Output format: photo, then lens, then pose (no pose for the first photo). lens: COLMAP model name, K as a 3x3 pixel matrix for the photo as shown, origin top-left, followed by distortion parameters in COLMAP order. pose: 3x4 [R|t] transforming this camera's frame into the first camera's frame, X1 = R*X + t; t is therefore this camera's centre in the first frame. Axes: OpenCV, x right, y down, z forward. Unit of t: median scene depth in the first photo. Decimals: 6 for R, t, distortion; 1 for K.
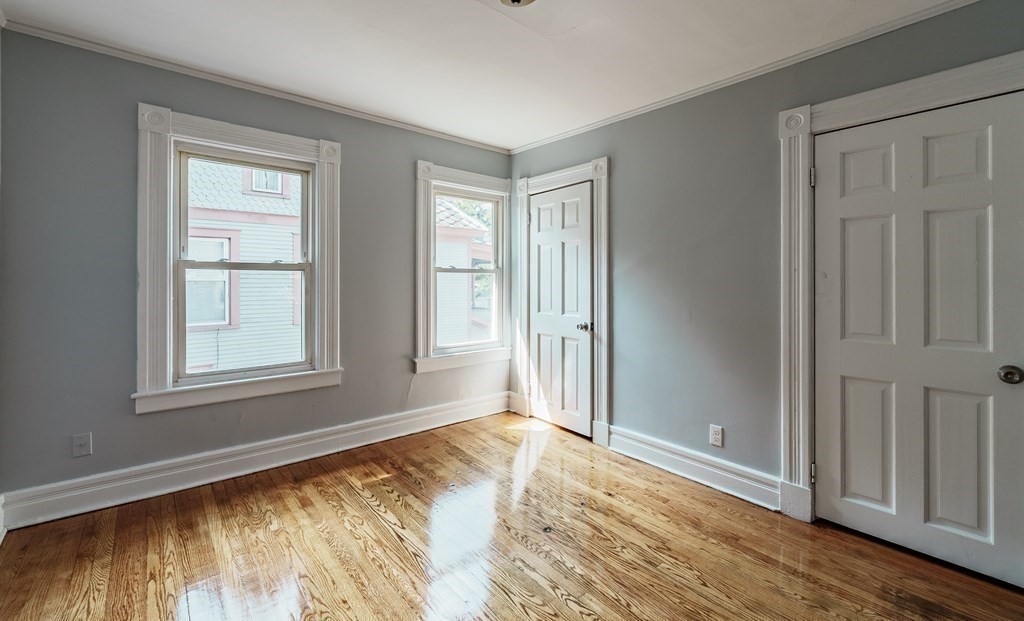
lens RADIAL K [[435.4, 0, 488.6], [0, 435.4, 272.6], [0, 0, 1]] dist [0.000076, -0.000753]
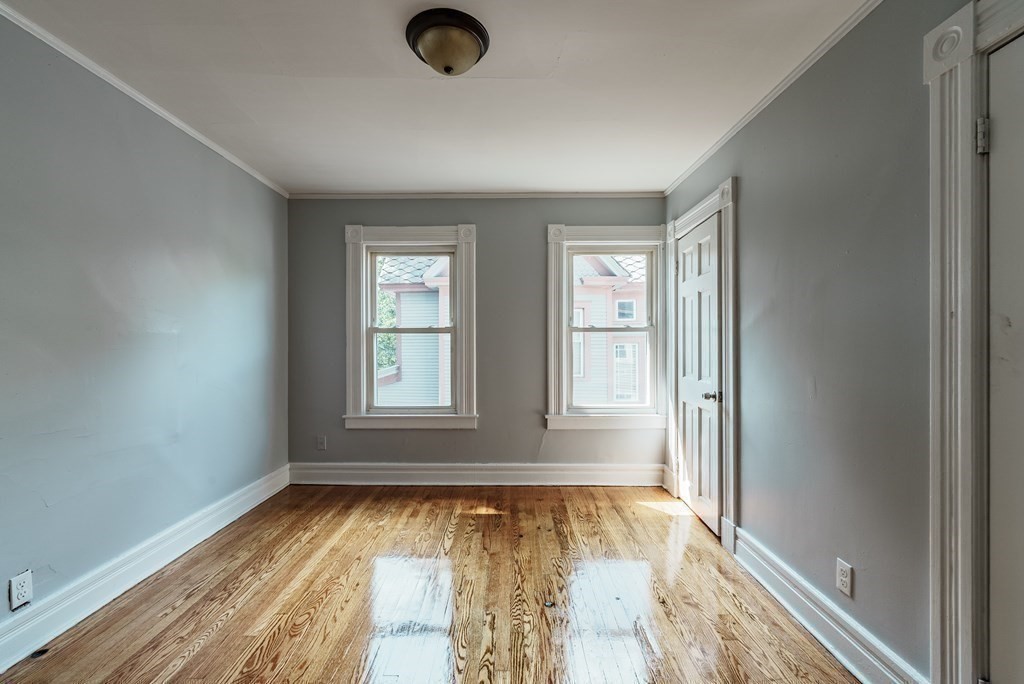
lens RADIAL K [[427.8, 0, 510.7], [0, 427.8, 335.9], [0, 0, 1]] dist [0.002479, -0.002190]
pose [[0.764471, -0.015569, -0.644470, 0.494351], [0.017433, 0.999842, -0.003474, 0.011269], [0.644422, -0.008580, 0.764622, 0.181702]]
